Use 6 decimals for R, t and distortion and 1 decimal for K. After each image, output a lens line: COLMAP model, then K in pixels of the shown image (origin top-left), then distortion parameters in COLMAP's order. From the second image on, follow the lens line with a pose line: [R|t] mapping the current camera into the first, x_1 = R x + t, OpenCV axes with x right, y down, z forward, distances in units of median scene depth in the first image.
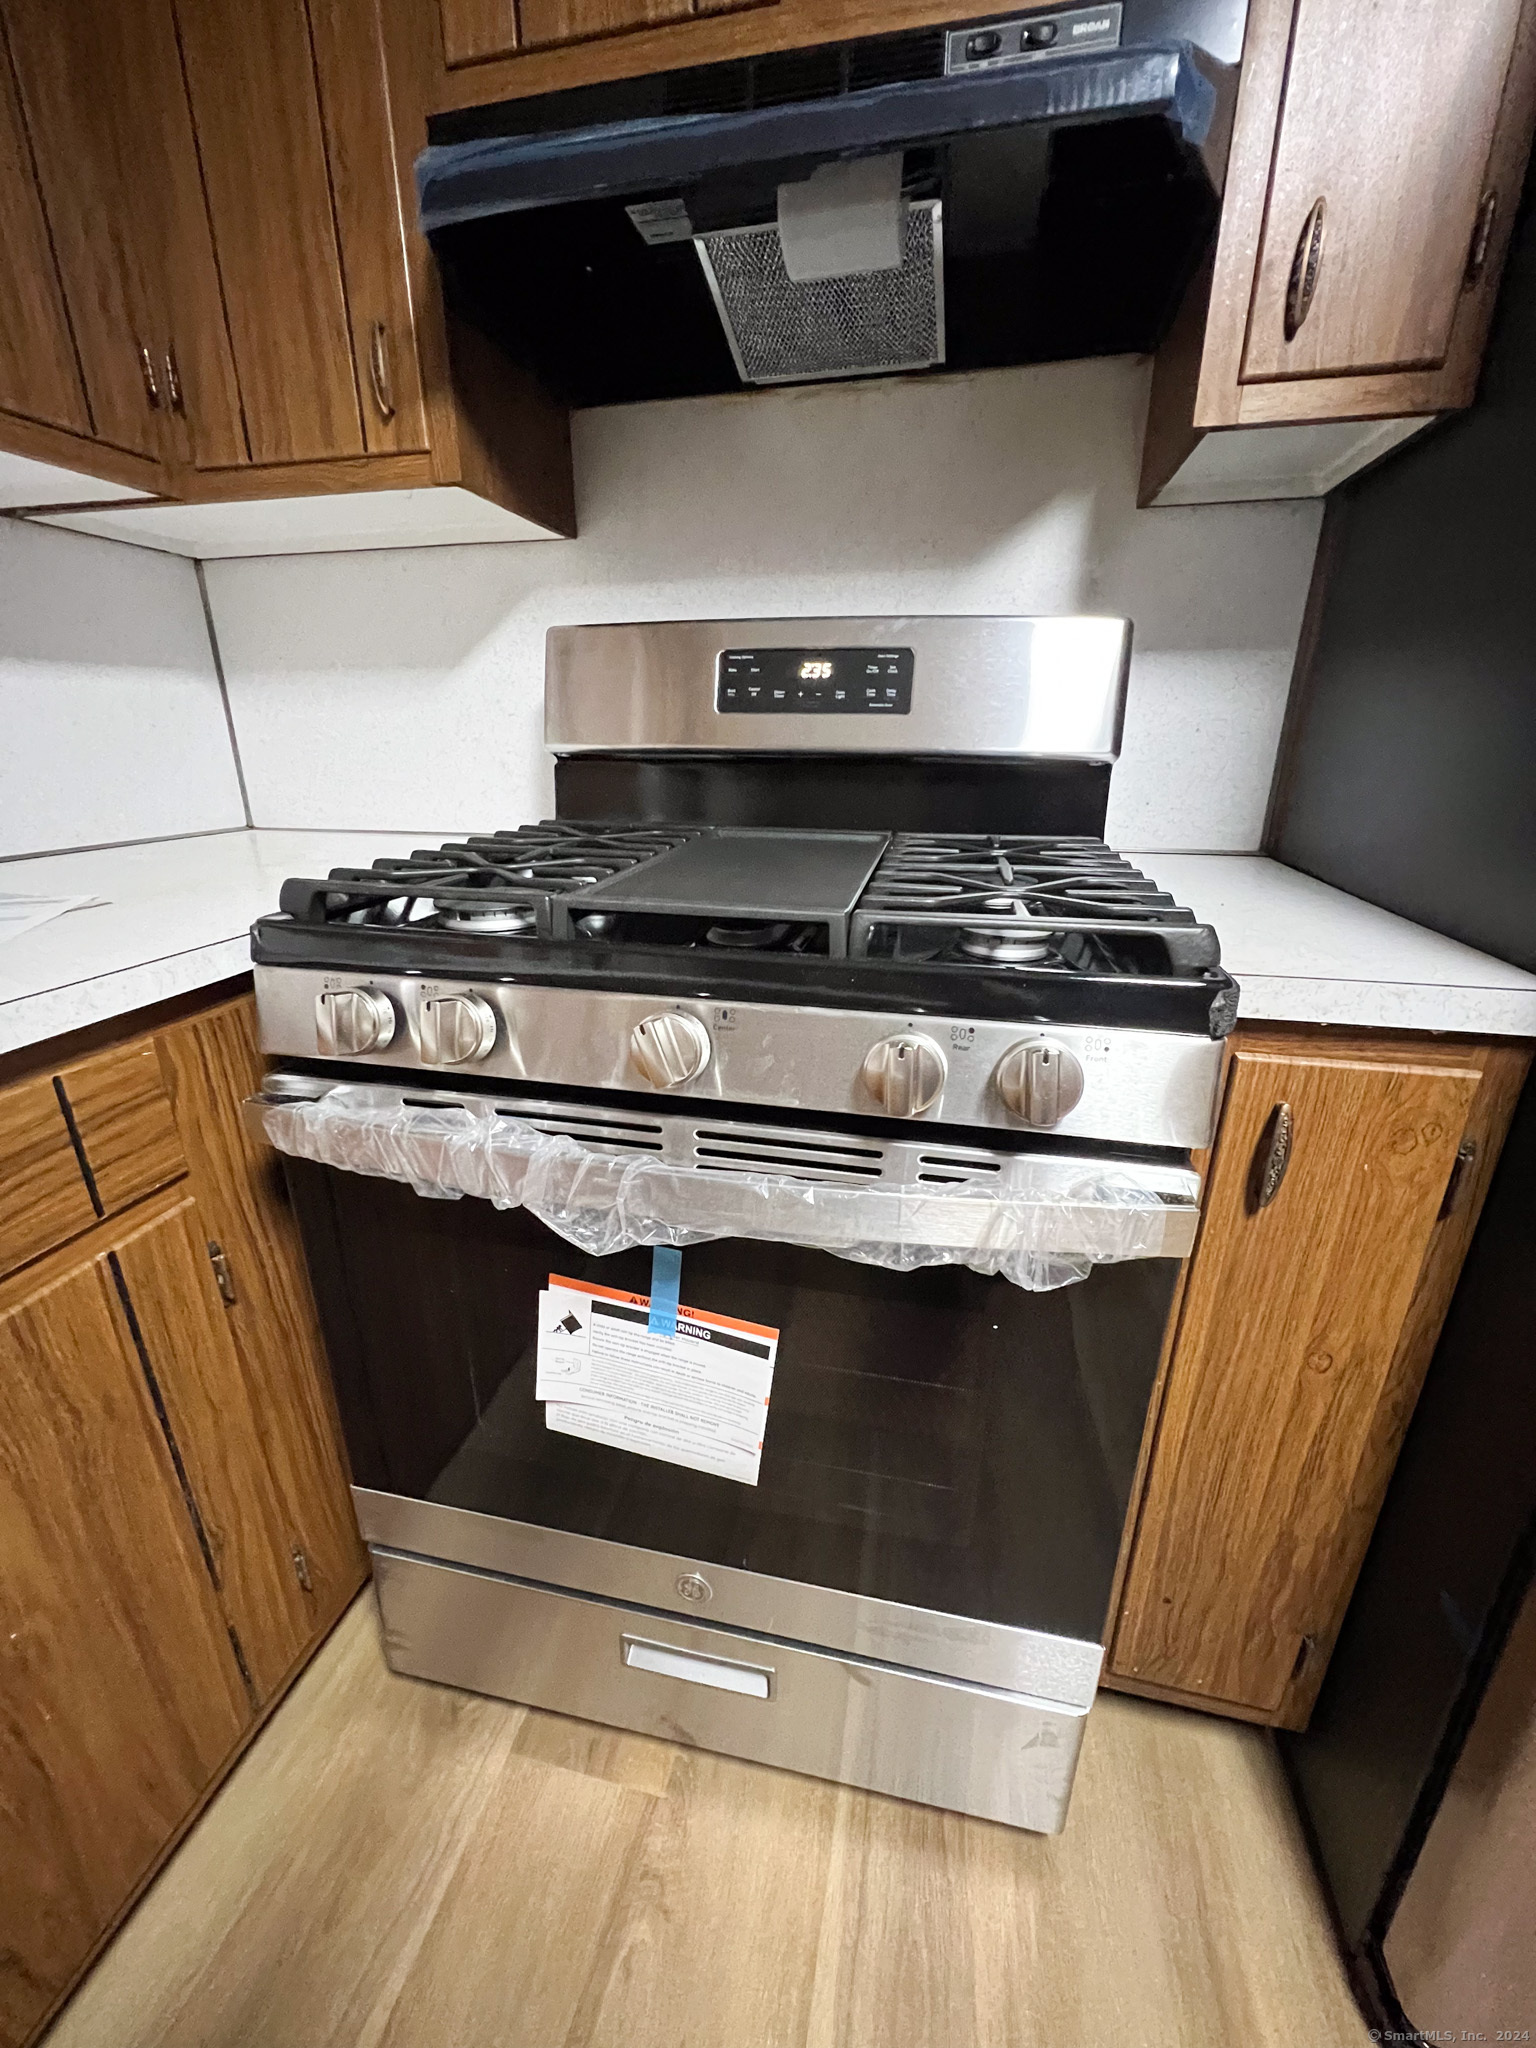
lens RADIAL K [[816.6, 0, 763.3], [0, 816.6, 1018.4], [0, 0, 1]] dist [-0.005631, 0.000667]
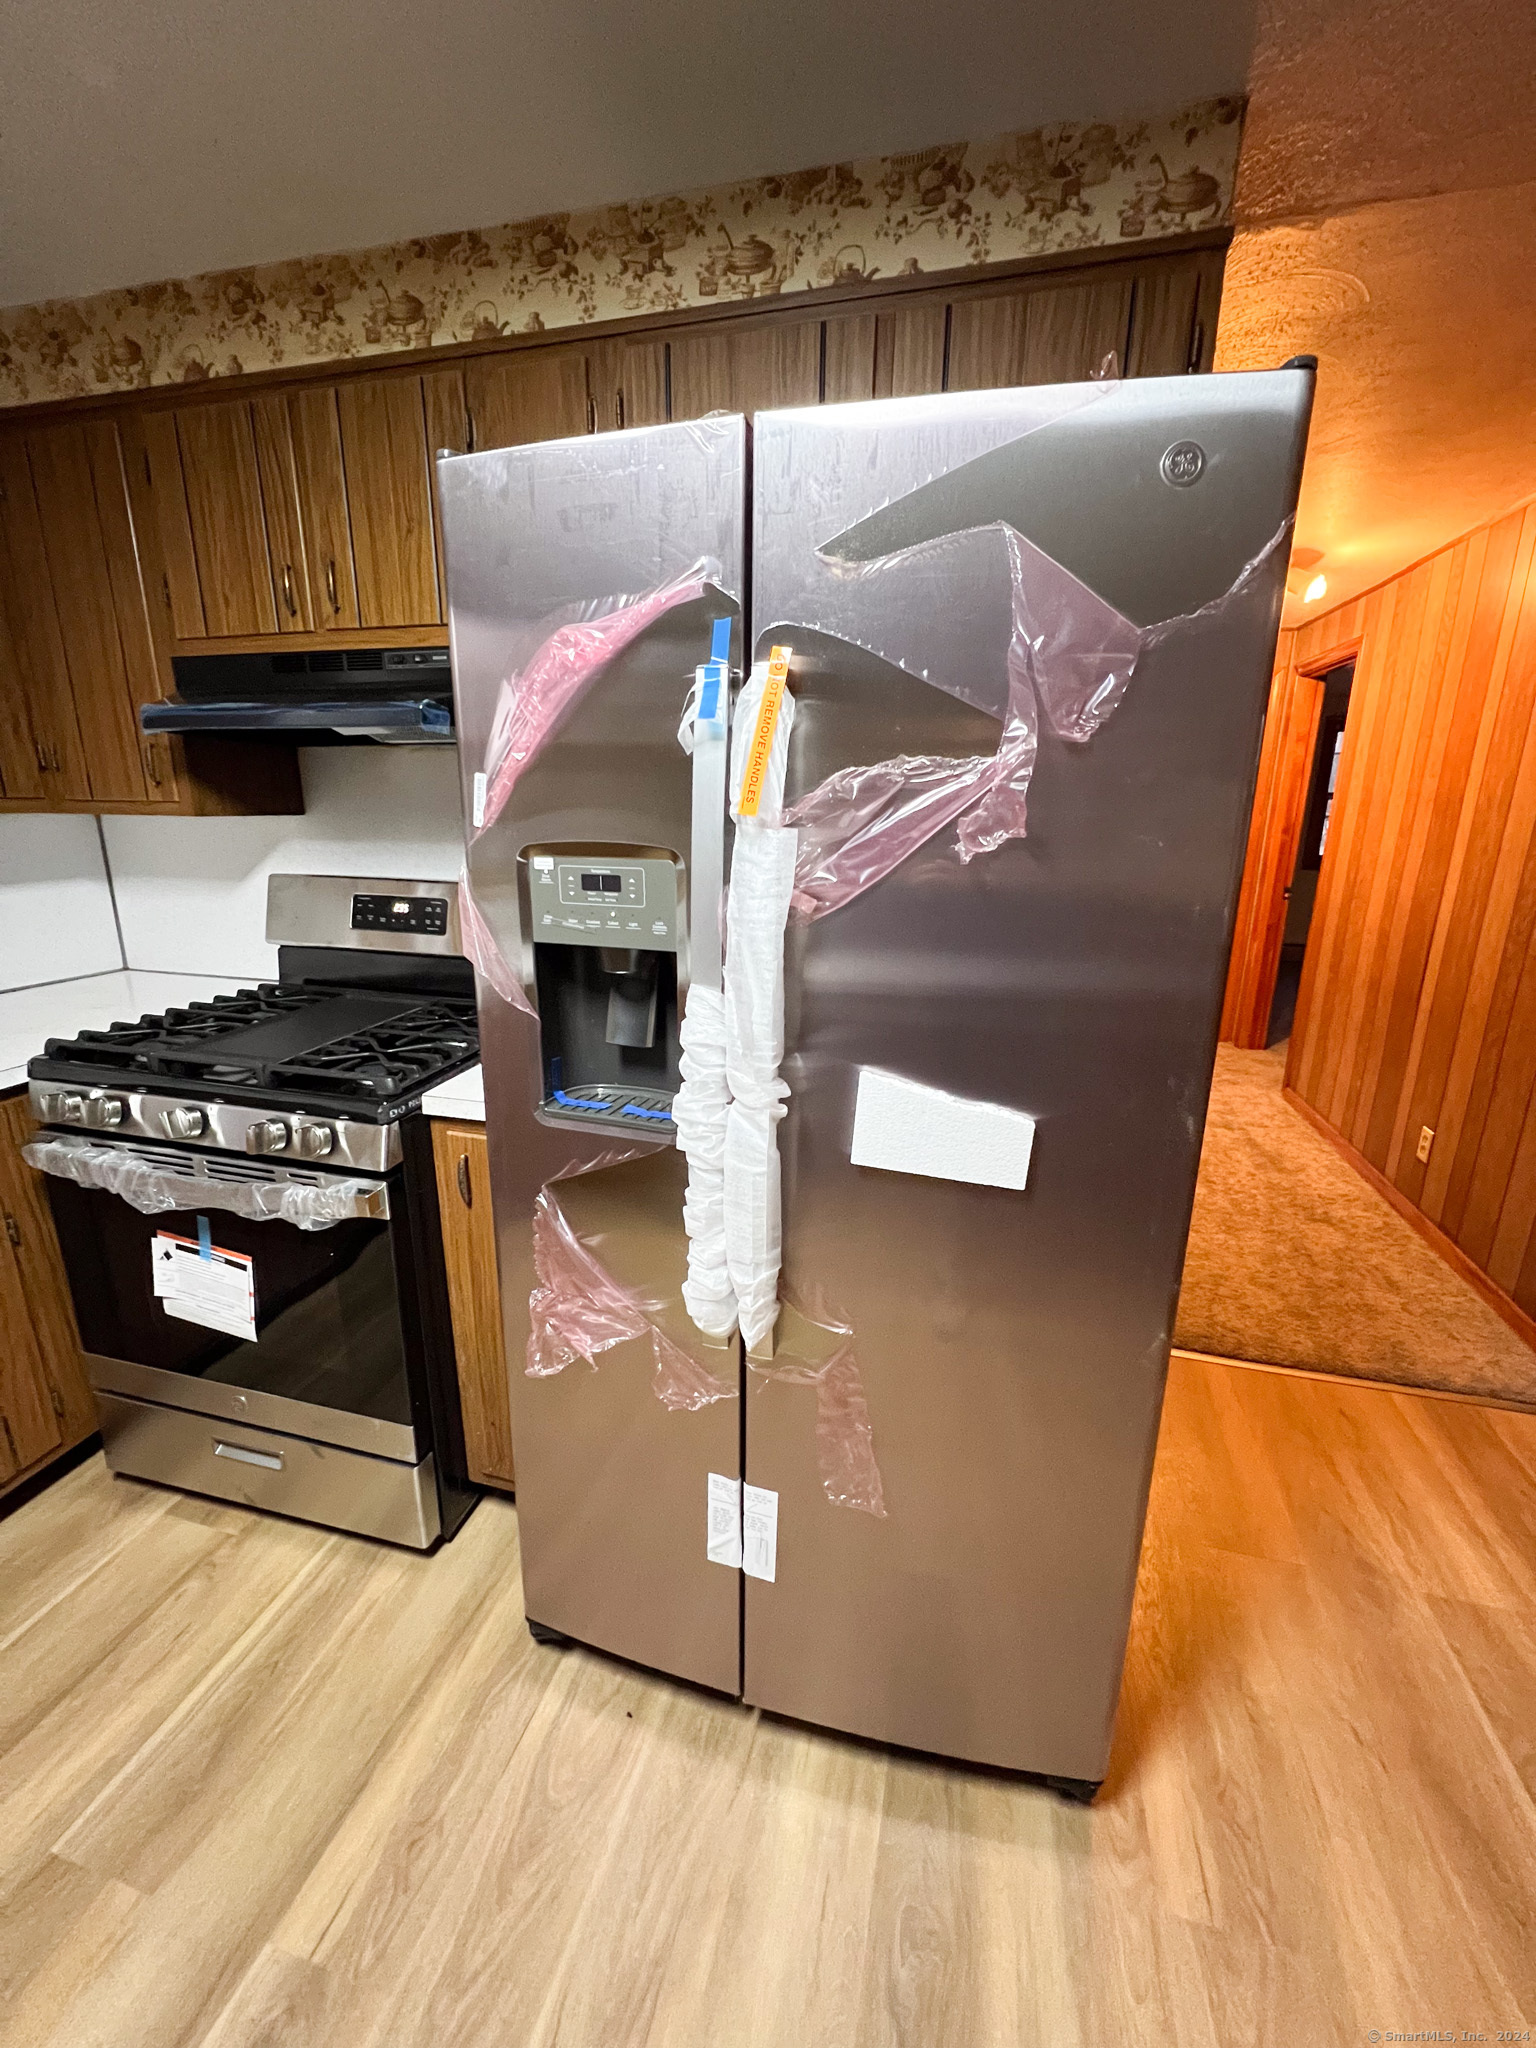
lens RADIAL K [[816.6, 0, 769.7], [0, 816.6, 1018.8], [0, 0, 1]] dist [-0.005631, 0.000667]
pose [[0.999498, 0.018864, -0.025455, 1.308497], [-0.020774, 0.996817, -0.076971, -0.094020], [0.023922, 0.077461, 0.996708, -1.047588]]
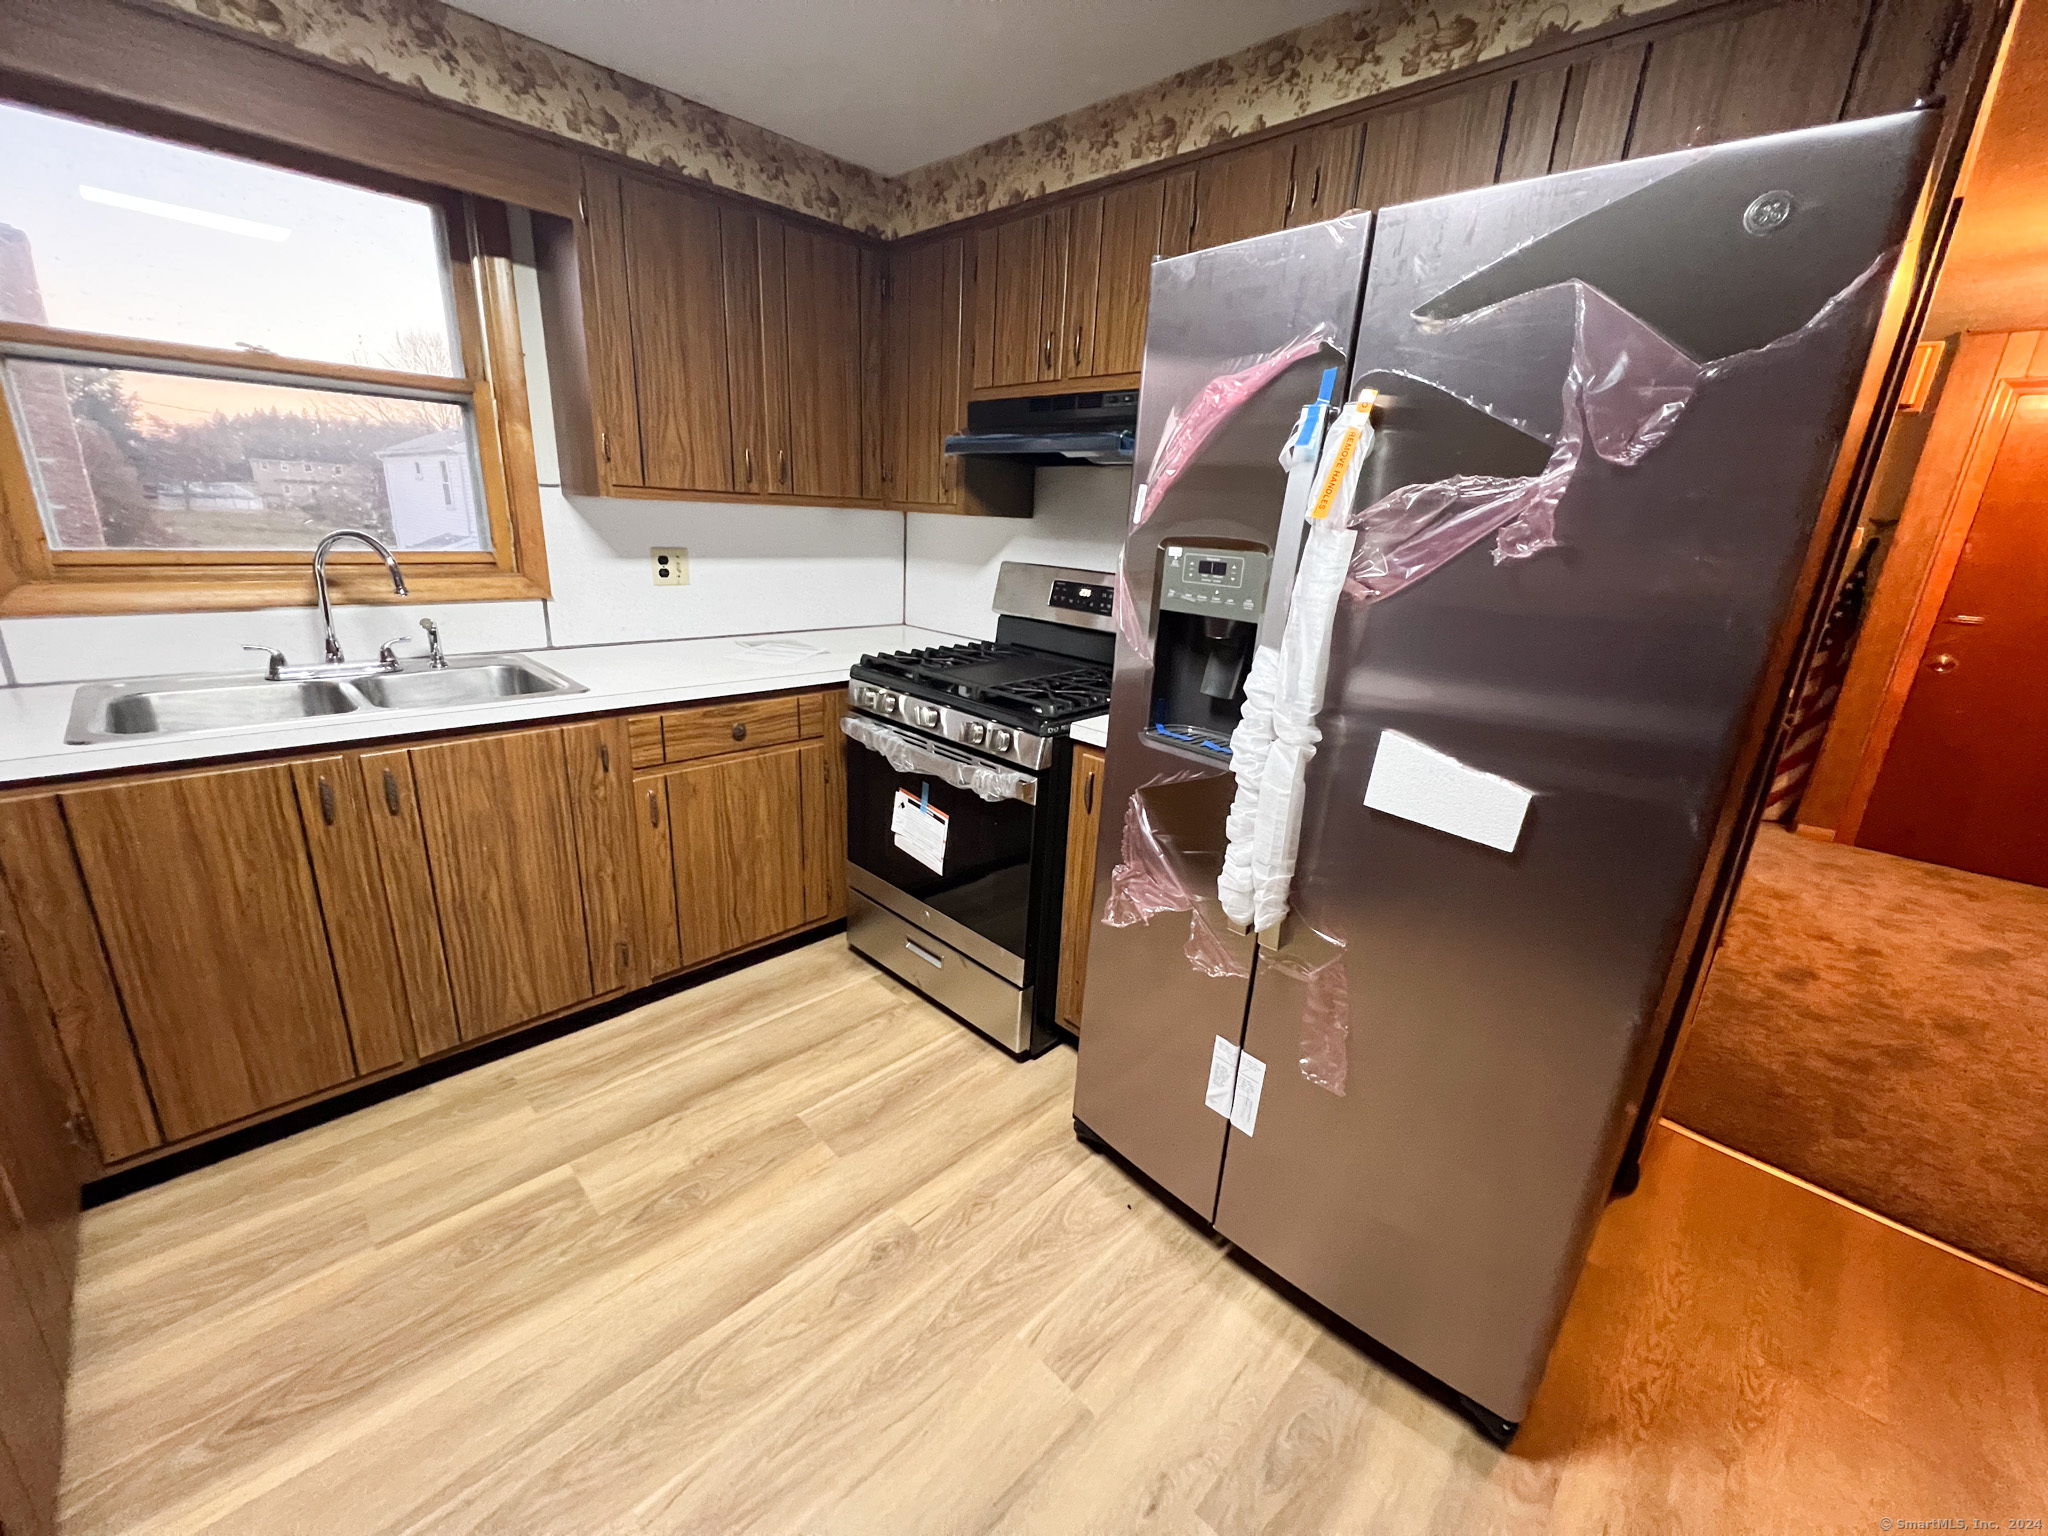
lens RADIAL K [[813.9, 0, 1019.7], [0, 813.9, 767.3], [0, 0, 1]] dist [-0.005477, 0.000780]
pose [[0.848791, 0.198887, -0.489896, 1.611007], [-0.221857, 0.975012, 0.011446, 0.096762], [0.479931, 0.098971, 0.871706, -1.483973]]
